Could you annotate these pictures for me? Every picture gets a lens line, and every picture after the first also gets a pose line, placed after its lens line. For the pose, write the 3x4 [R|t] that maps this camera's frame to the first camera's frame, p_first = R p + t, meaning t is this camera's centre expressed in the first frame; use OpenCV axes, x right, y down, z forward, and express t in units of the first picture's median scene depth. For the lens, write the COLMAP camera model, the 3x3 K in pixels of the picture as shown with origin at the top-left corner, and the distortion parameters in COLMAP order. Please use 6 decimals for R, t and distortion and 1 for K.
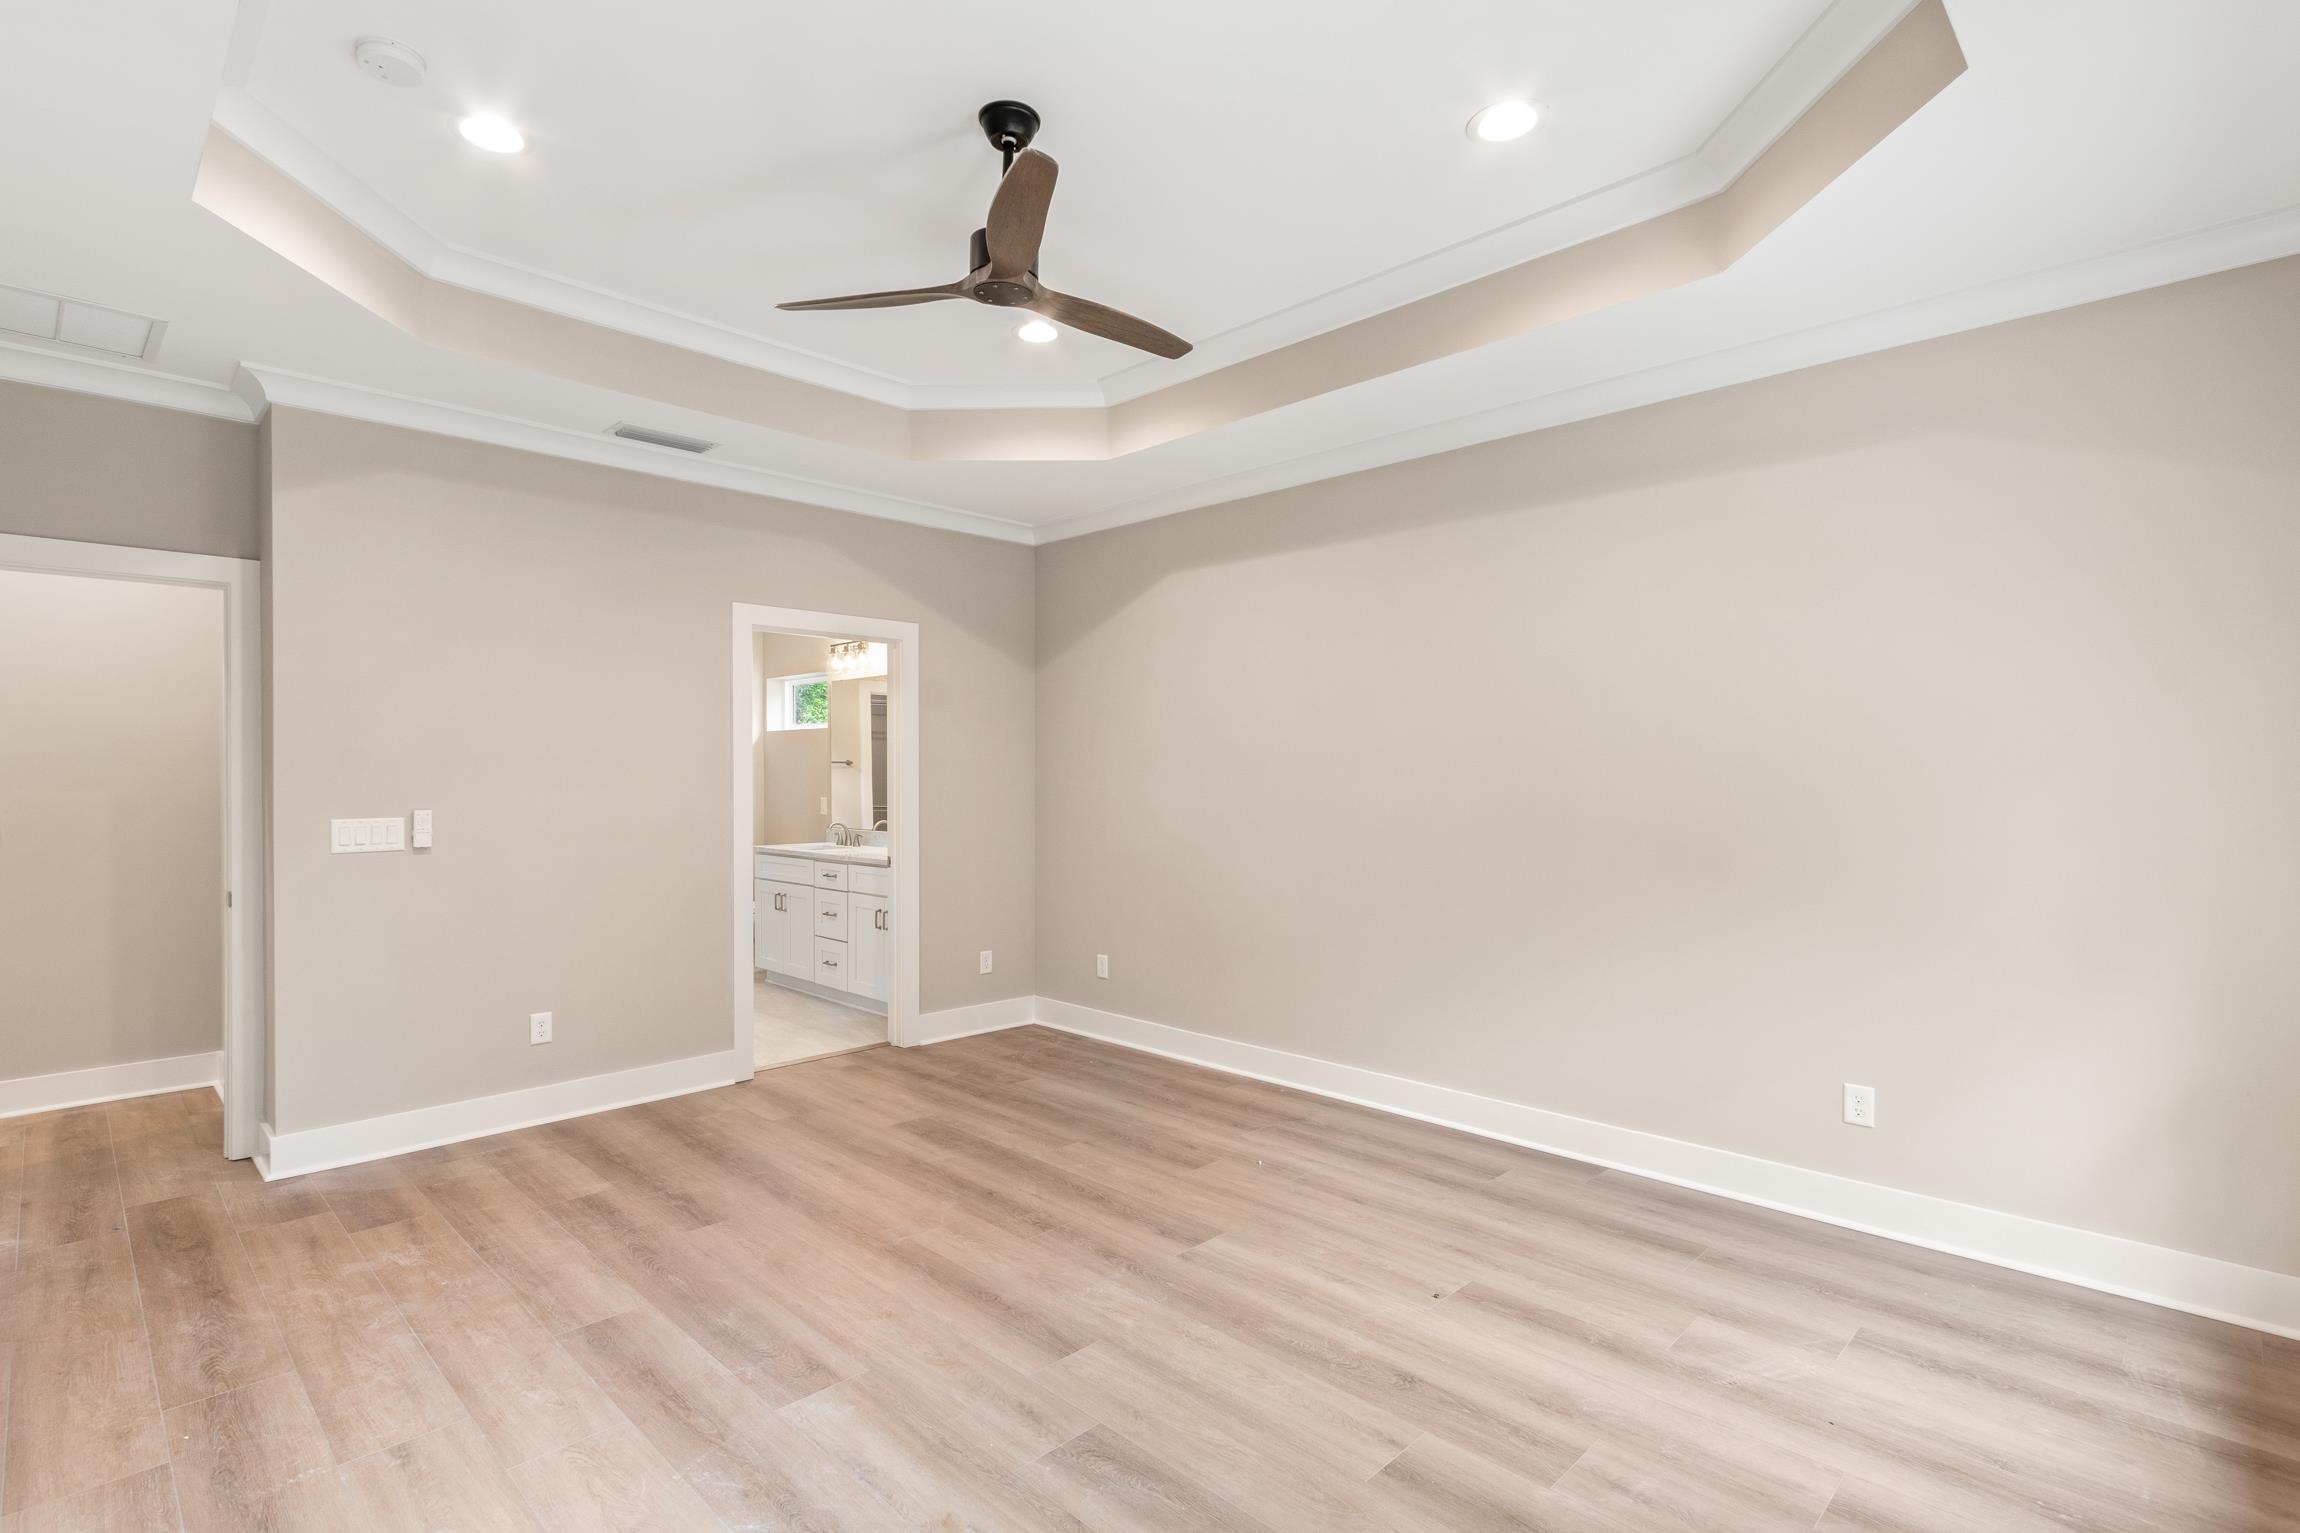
lens RADIAL K [[1076.0, 0, 1132.5], [0, 1076.0, 784.7], [0, 0, 1]] dist [0.006416, -0.000177]
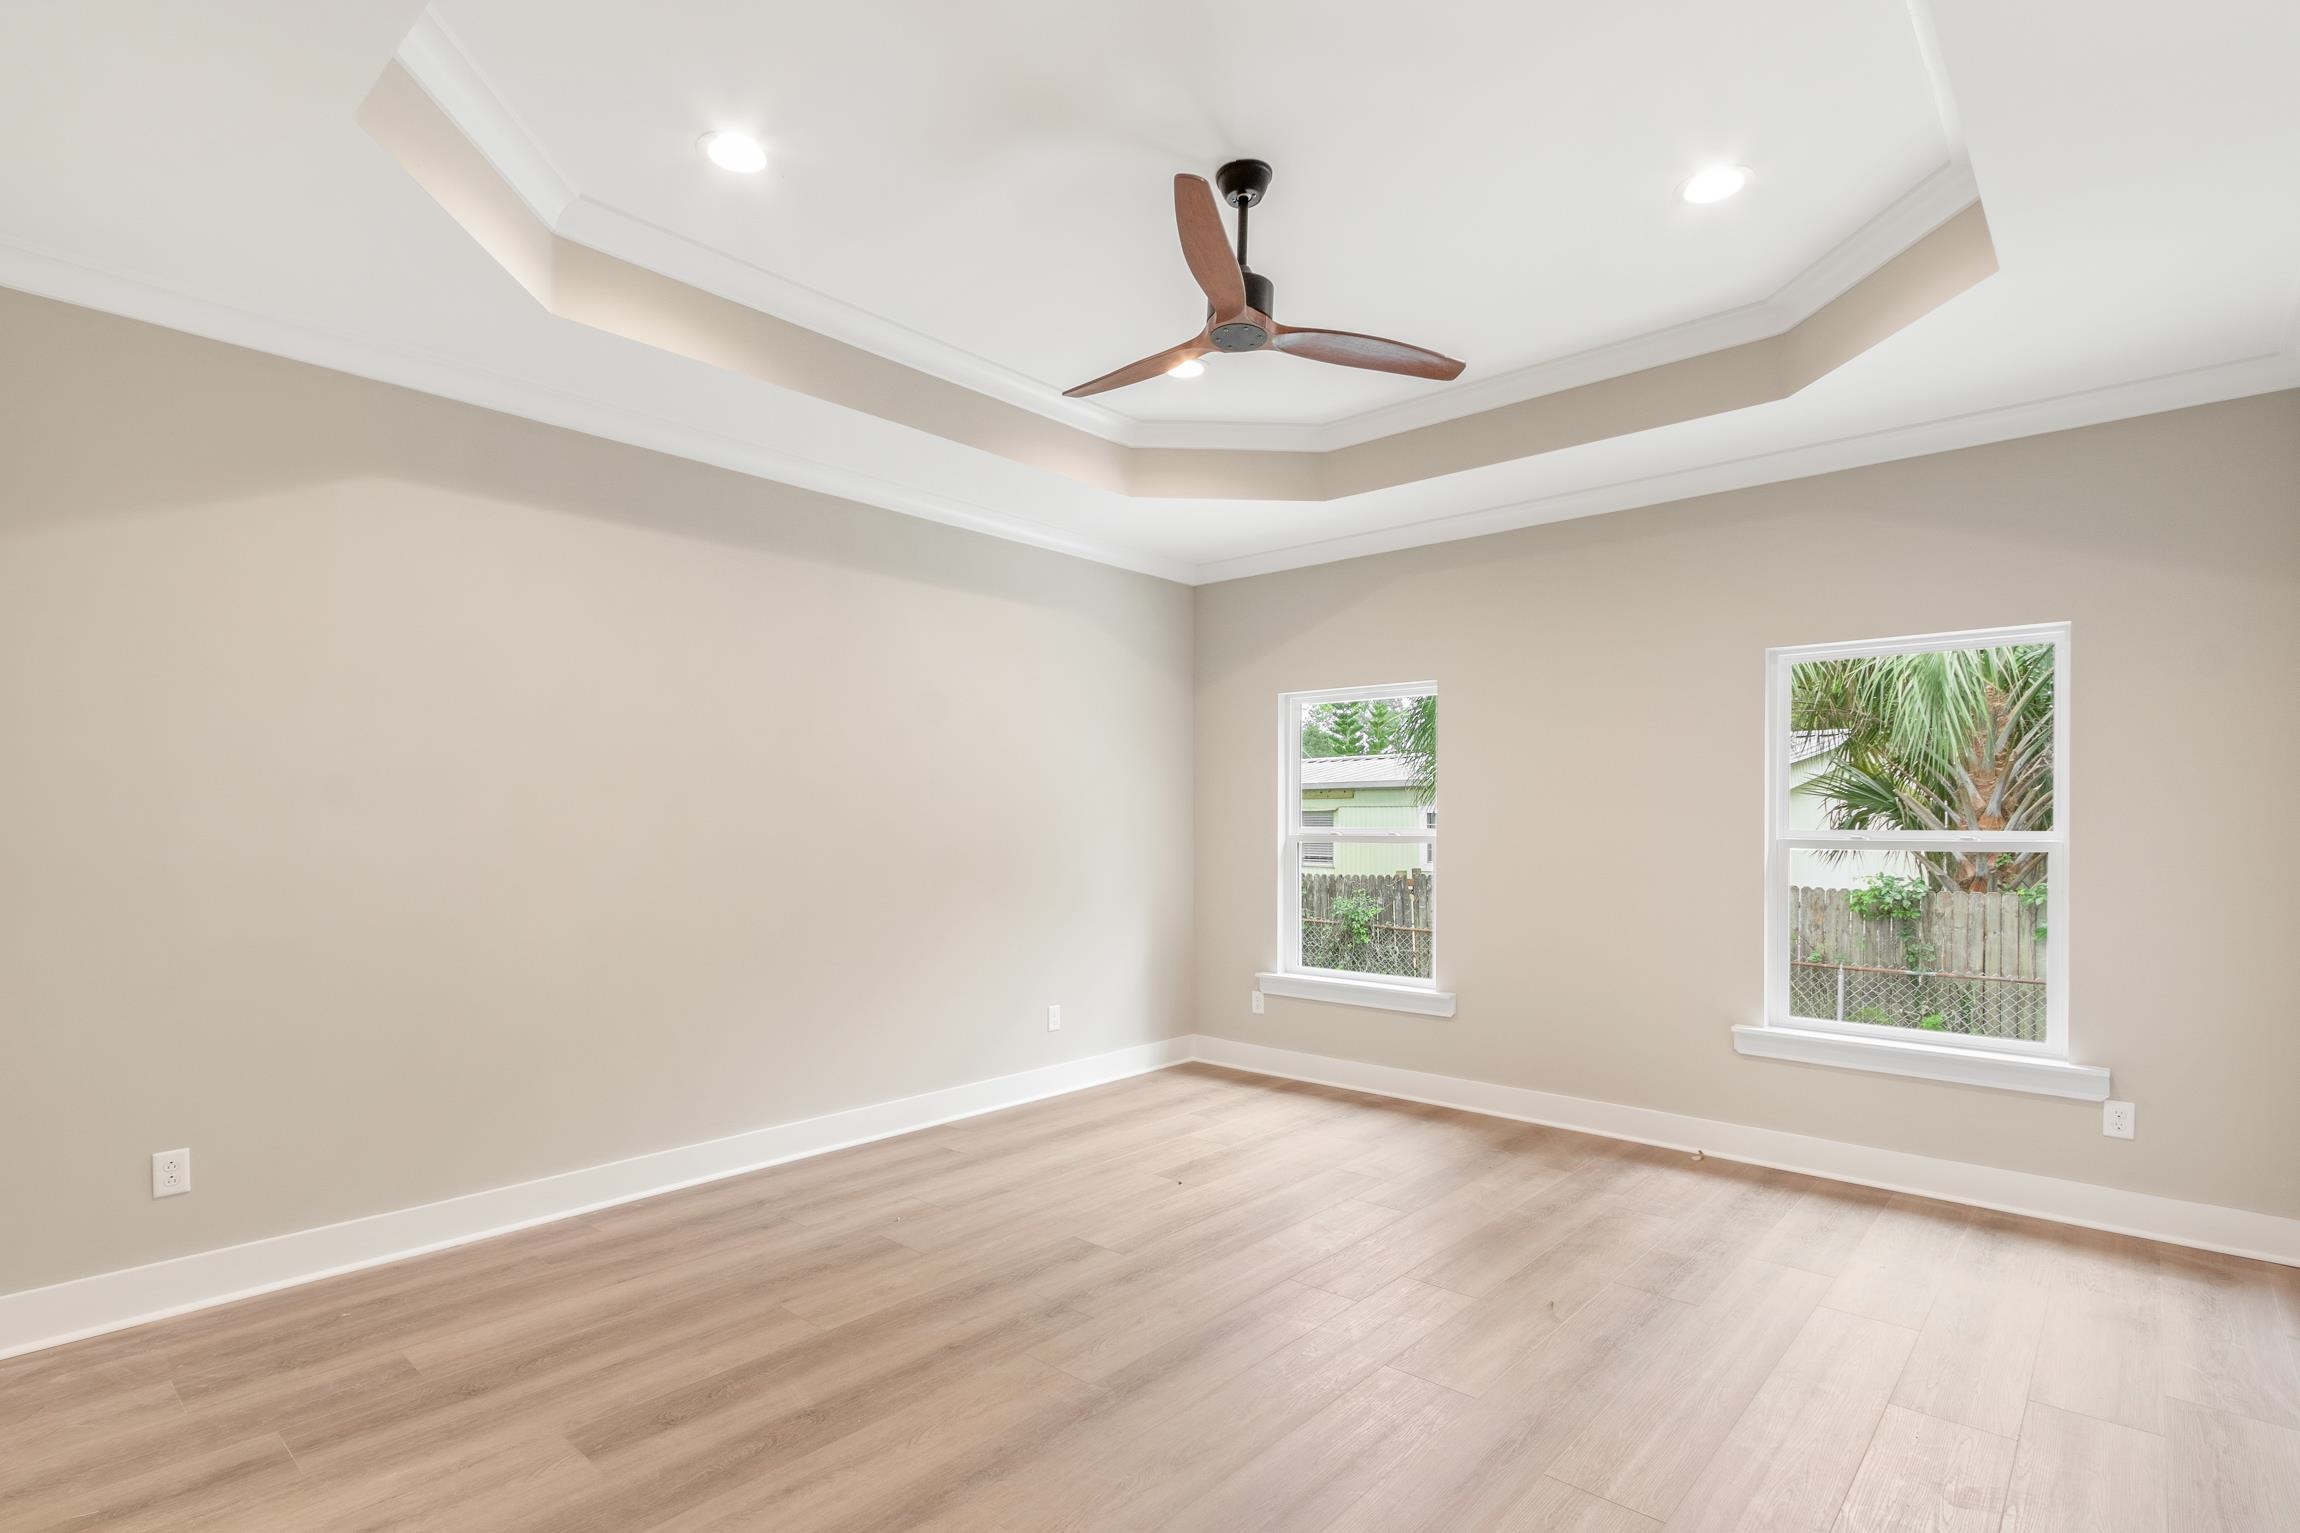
lens RADIAL K [[1076.0, 0, 1132.5], [0, 1076.0, 784.7], [0, 0, 1]] dist [0.006416, -0.000177]
pose [[-0.025079, 0.035150, 0.999067, -0.795600], [0.006420, 0.999367, -0.034999, 0.003582], [-0.999665, 0.005536, -0.025288, 0.767095]]
